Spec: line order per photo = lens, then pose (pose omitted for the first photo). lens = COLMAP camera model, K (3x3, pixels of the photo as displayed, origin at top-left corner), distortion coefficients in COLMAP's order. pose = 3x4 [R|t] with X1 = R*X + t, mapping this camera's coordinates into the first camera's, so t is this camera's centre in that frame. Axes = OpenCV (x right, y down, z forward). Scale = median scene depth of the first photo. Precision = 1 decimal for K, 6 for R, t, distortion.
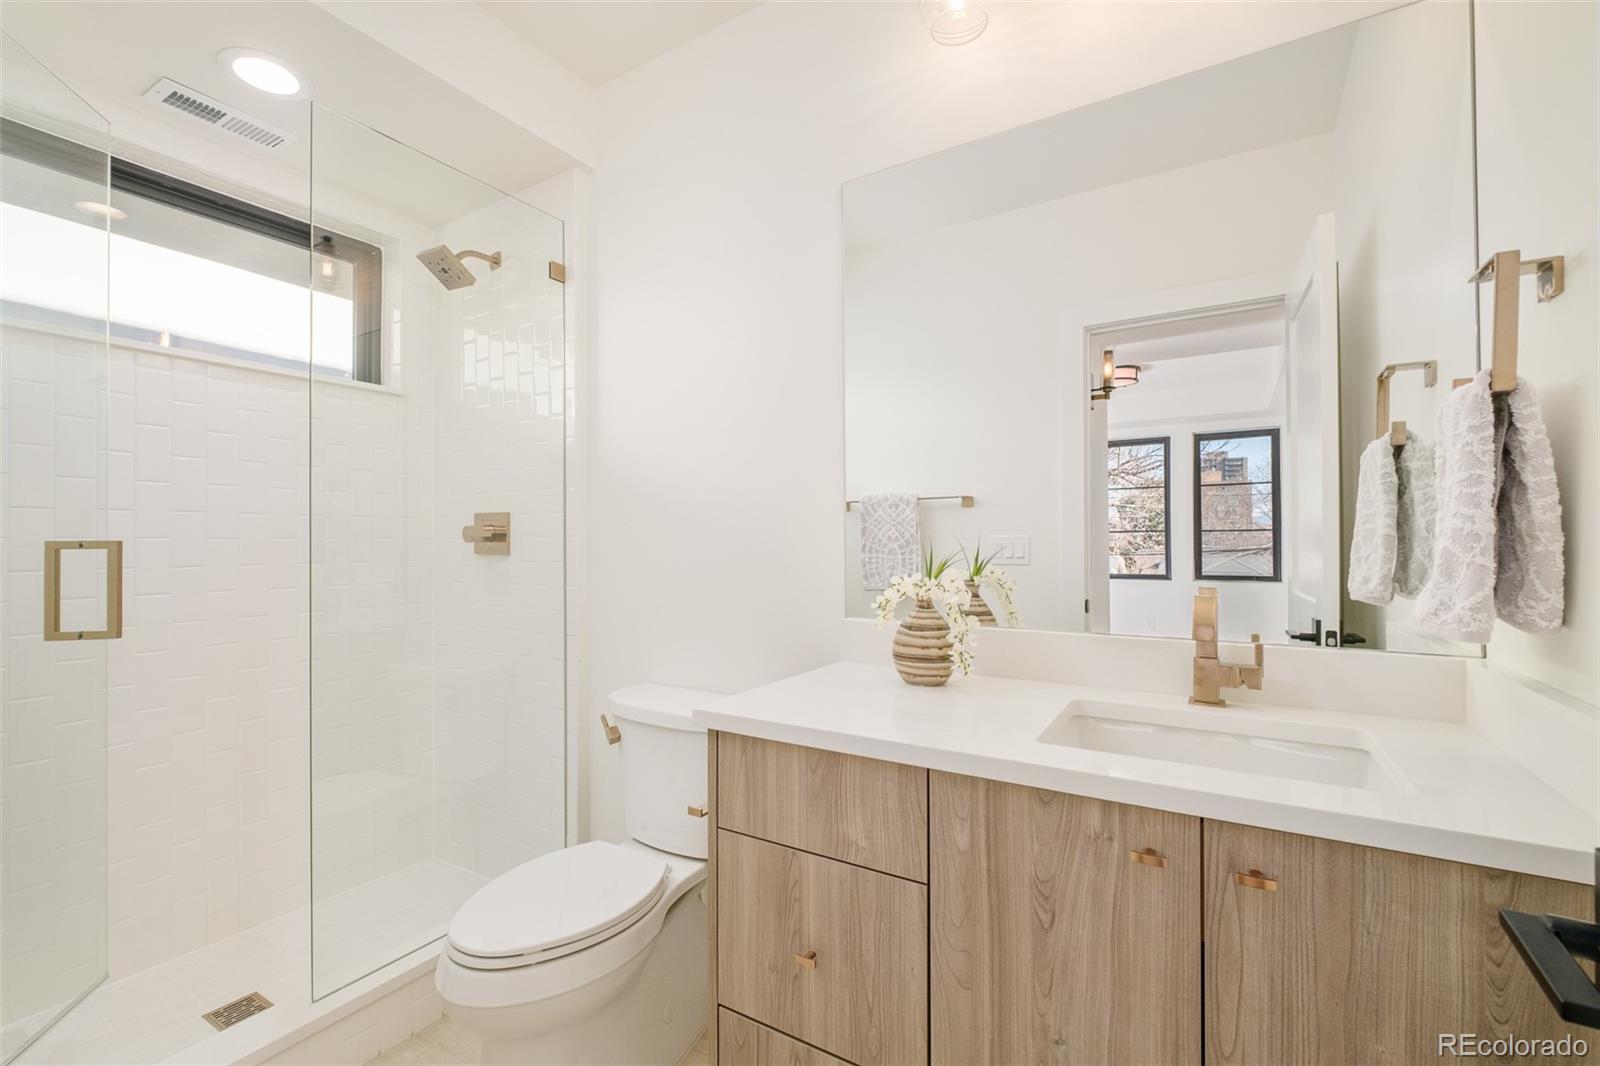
lens RADIAL K [[687.3, 0, 800.0], [0, 687.3, 533.0], [0, 0, 1]] dist [0.000423, -0.000121]
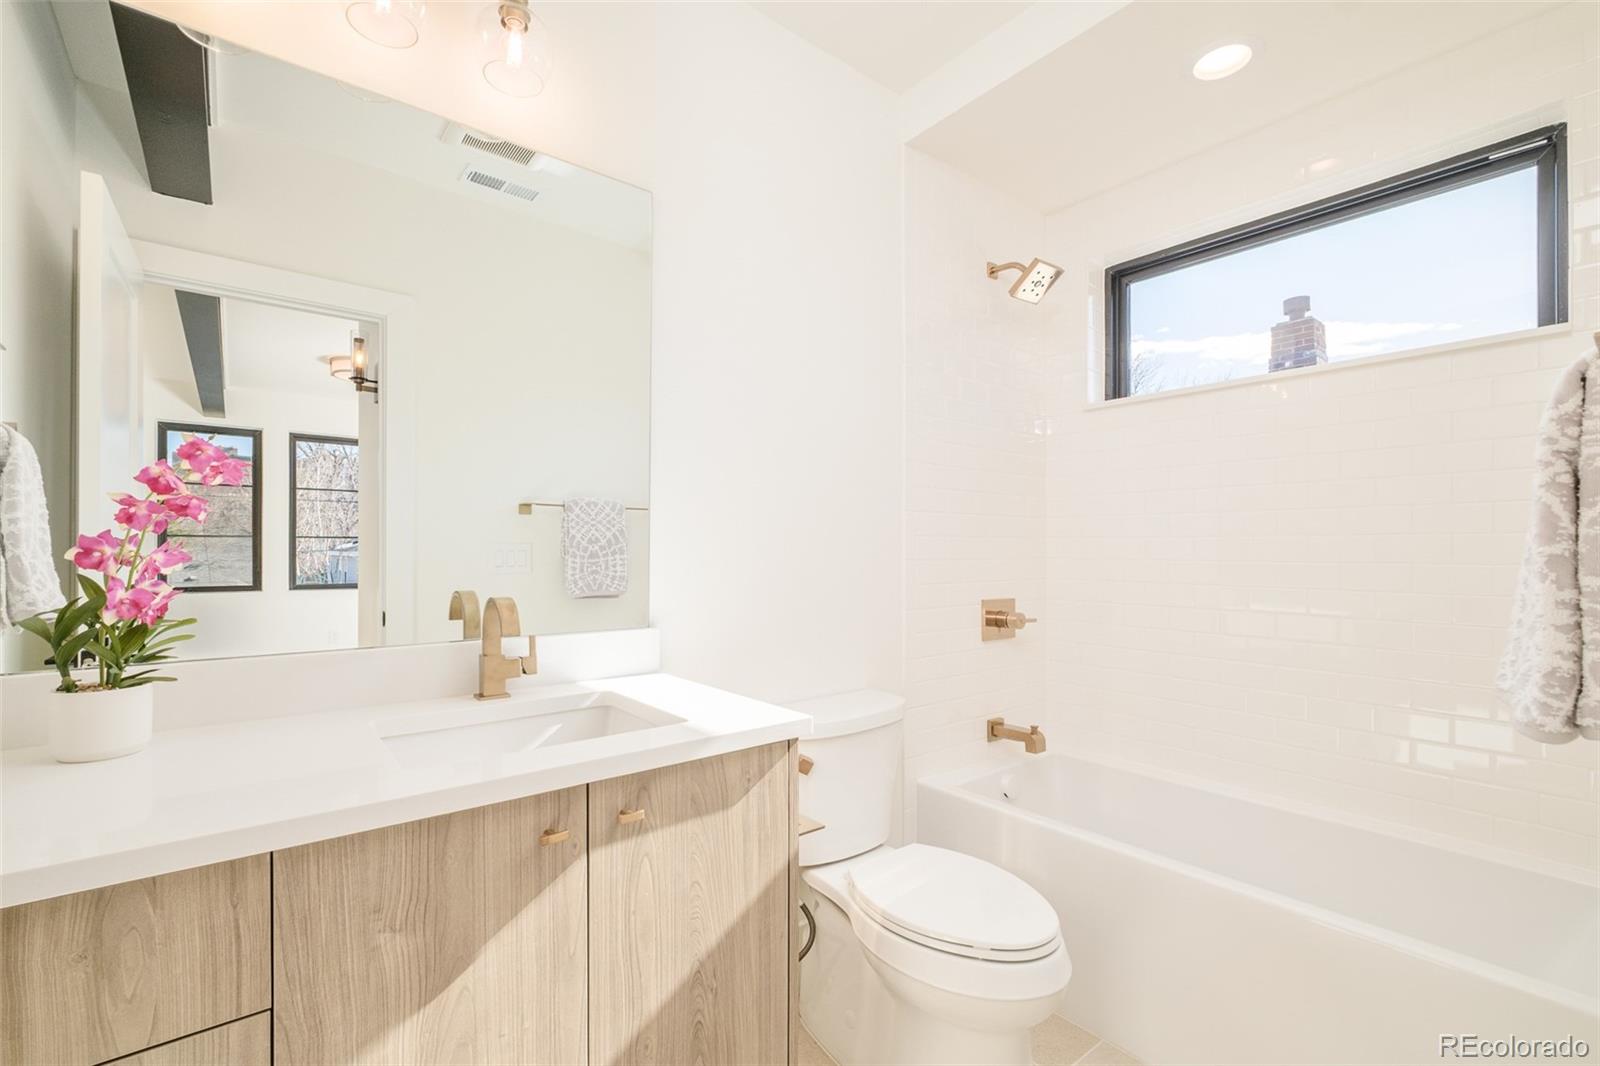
lens RADIAL K [[697.3, 0, 800.0], [0, 697.3, 533.0], [0, 0, 1]] dist [-0.001342, -0.000082]
pose [[0.329789, 0.027766, 0.943646, -0.272679], [-0.016820, 0.999582, -0.023533, 0.007023], [-0.943905, -0.008111, 0.330118, 0.177952]]
